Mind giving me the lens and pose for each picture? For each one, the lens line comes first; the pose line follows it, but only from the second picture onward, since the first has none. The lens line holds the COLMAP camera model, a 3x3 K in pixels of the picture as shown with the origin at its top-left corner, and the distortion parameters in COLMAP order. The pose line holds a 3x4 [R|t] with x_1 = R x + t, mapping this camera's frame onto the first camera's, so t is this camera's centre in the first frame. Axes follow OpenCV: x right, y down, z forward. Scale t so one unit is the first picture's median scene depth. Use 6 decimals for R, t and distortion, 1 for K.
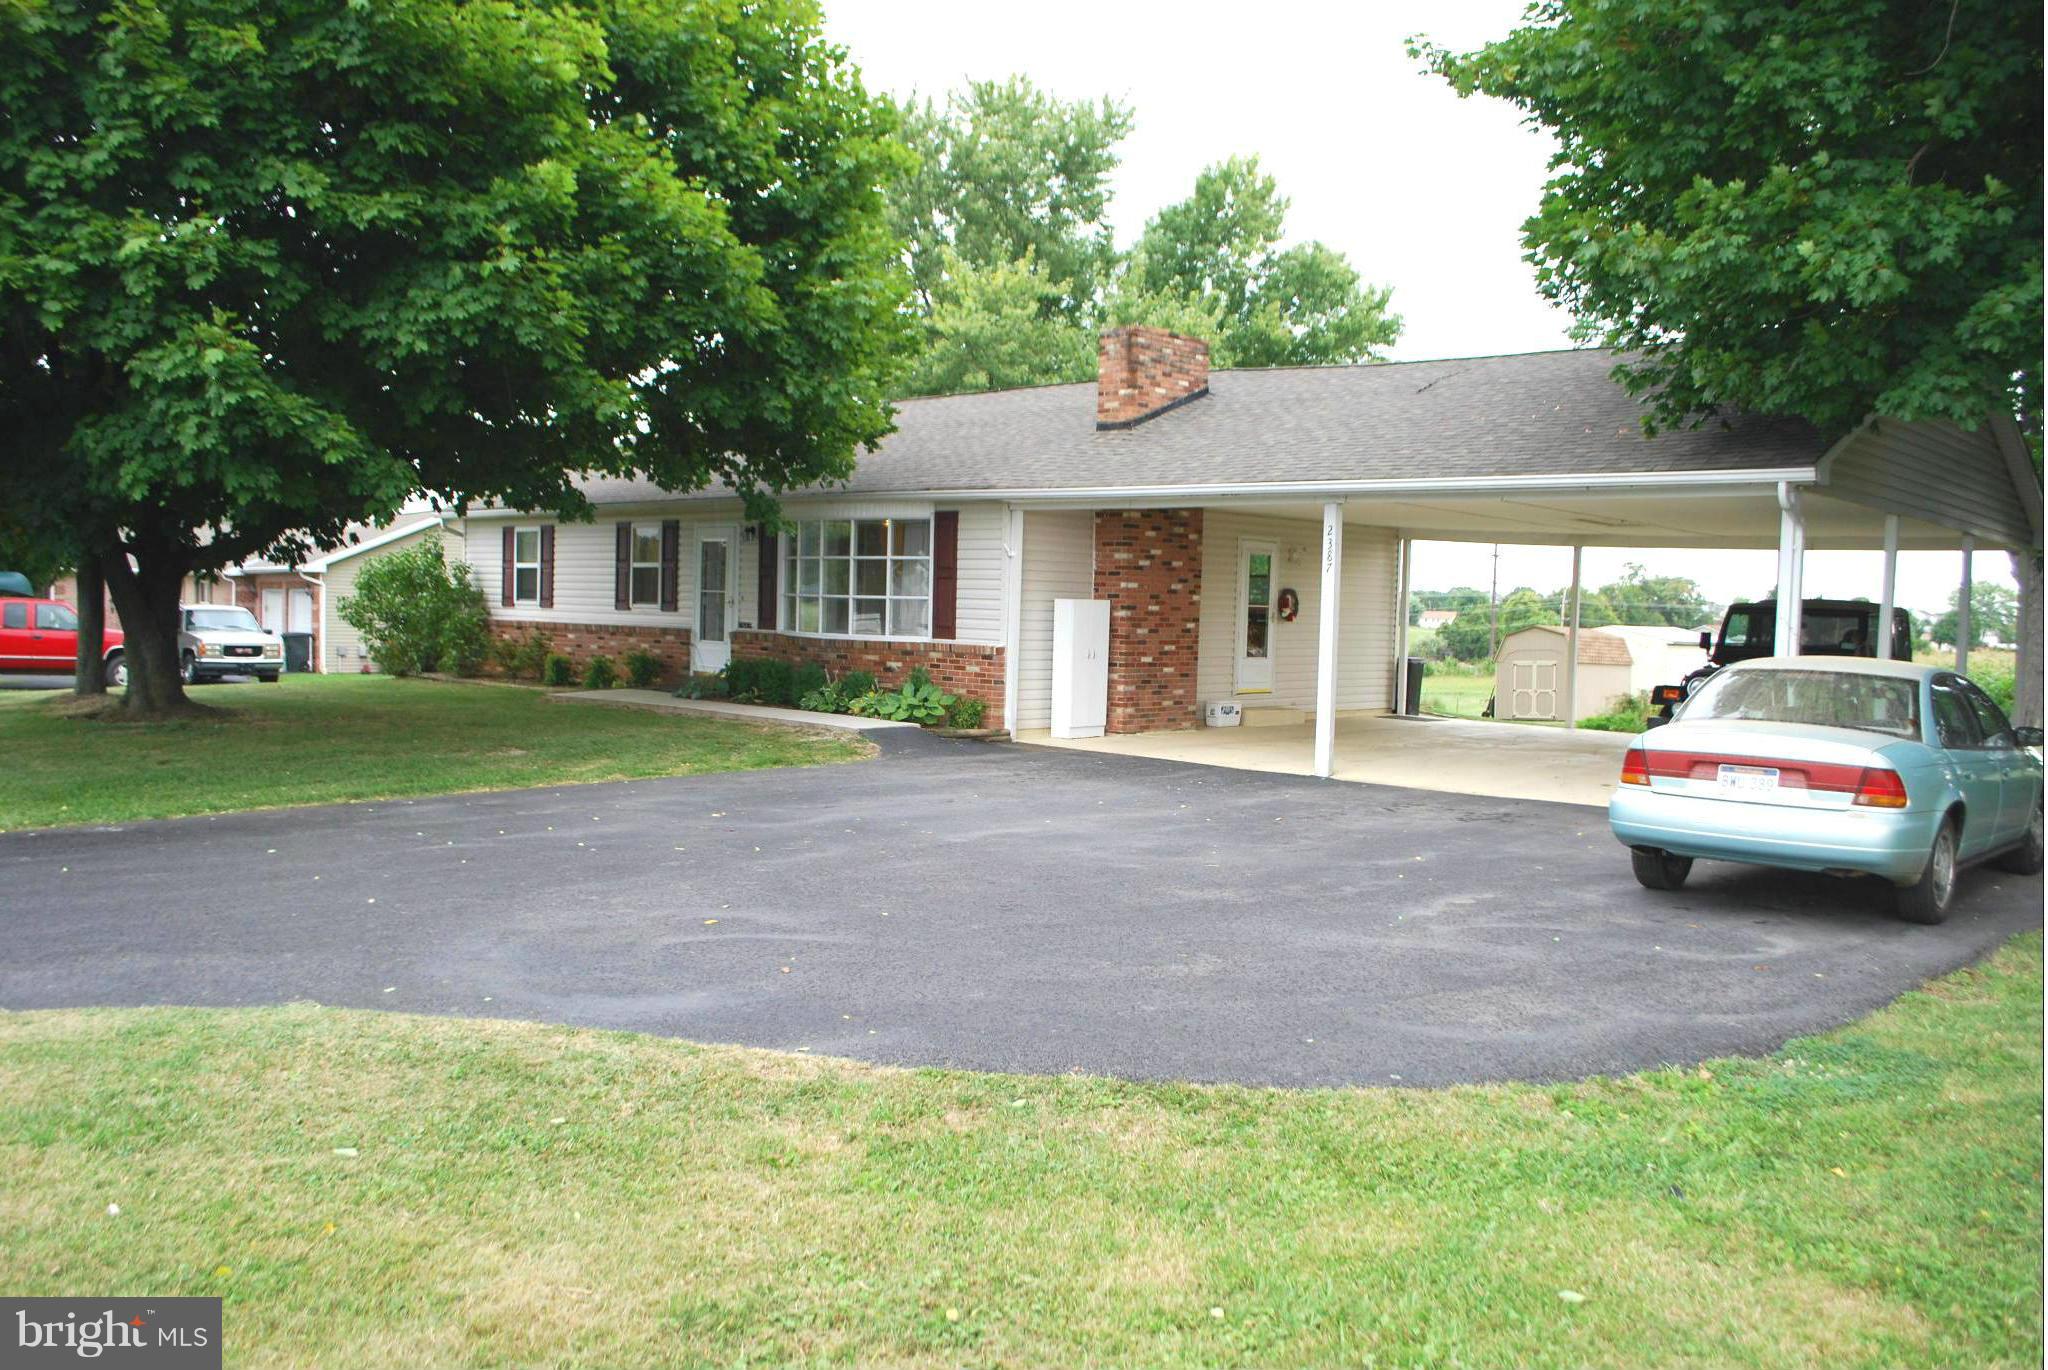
lens RADIAL K [[1618.5, 0, 1024.0], [0, 1618.5, 685.0], [0, 0, 1]] dist [-0.073708, -0.001411]
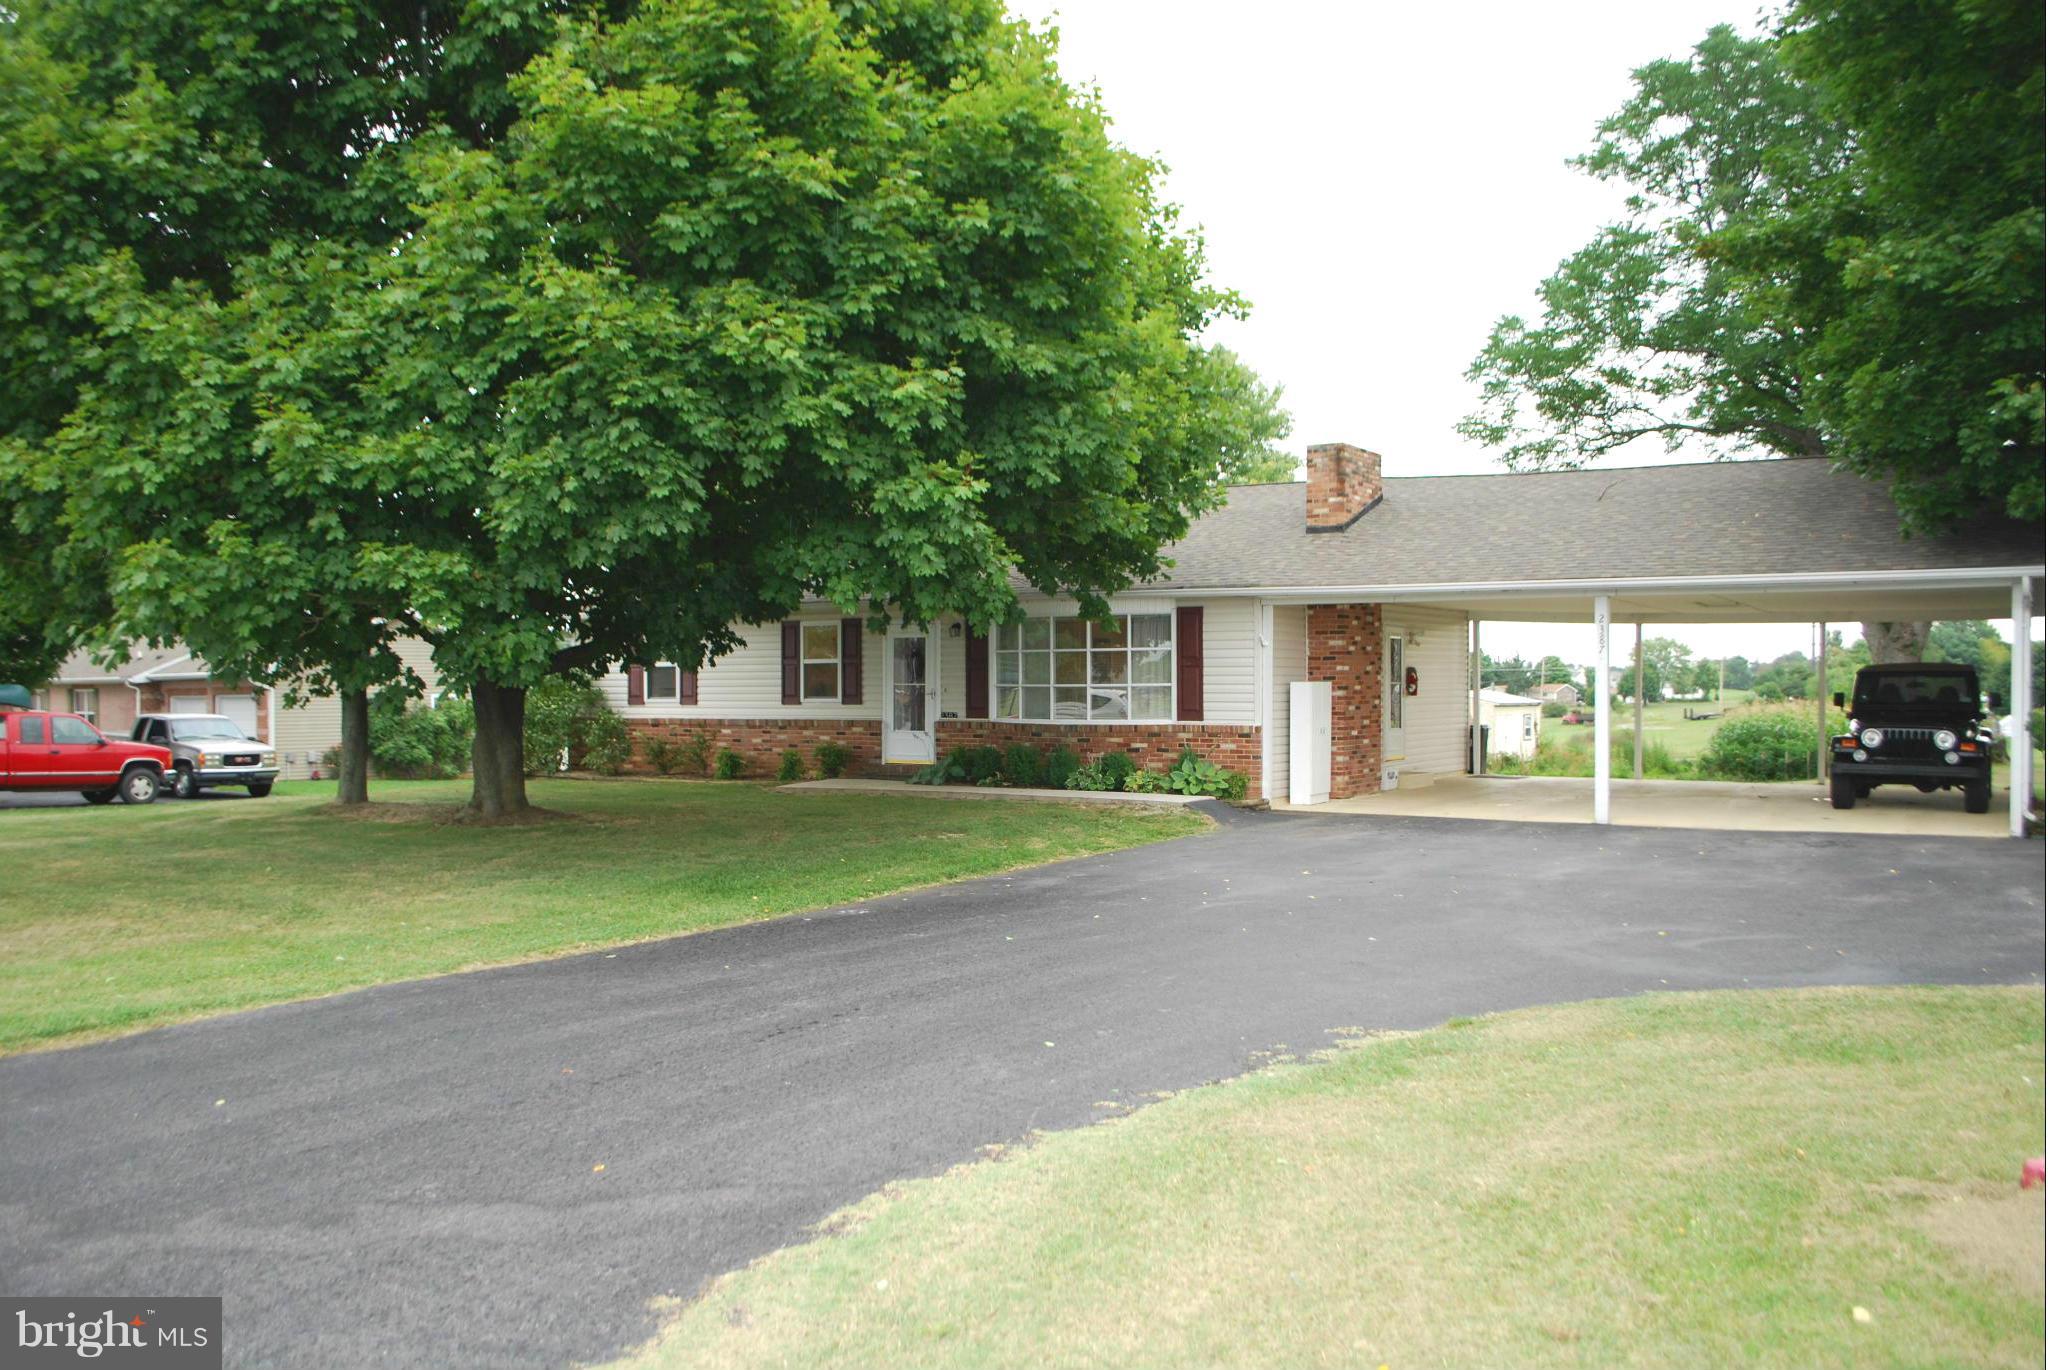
lens RADIAL K [[1626.4, 0, 1024.0], [0, 1626.4, 685.0], [0, 0, 1]] dist [-0.035853, 0.000563]
pose [[0.980342, -0.029956, 0.195020, -0.366022], [0.039464, 0.998205, -0.045049, -0.006864], [-0.193320, 0.051860, 0.979764, -0.075521]]
